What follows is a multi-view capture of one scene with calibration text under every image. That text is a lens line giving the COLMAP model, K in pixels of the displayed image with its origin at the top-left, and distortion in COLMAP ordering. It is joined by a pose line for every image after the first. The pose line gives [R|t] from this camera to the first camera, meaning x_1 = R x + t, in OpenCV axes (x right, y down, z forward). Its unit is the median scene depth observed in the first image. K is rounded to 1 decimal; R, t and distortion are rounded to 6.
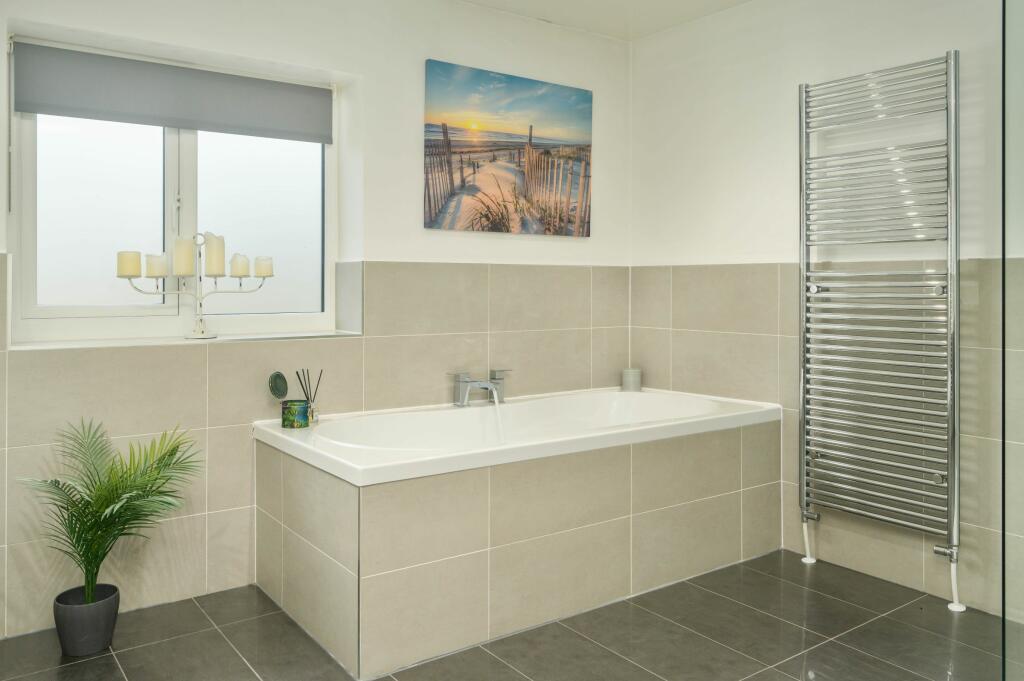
lens RADIAL K [[800.3, 0, 513.8], [0, 800.3, 282.3], [0, 0, 1]] dist [0.114828, -0.240969]
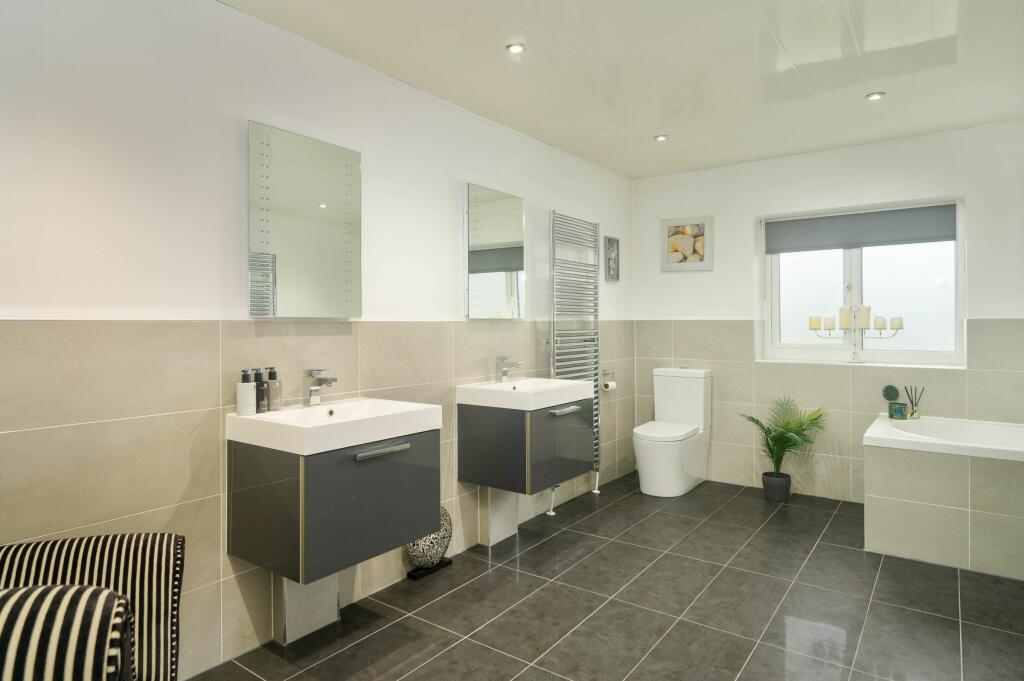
lens RADIAL K [[585.1, 0, 514.5], [0, 585.1, 323.9], [0, 0, 1]] dist [0.000691, 0.000214]
pose [[0.290729, -0.004885, -0.956793, 0.647844], [0.000545, 0.999988, -0.004940, -0.012534], [0.956805, 0.000915, 0.290728, -0.114374]]
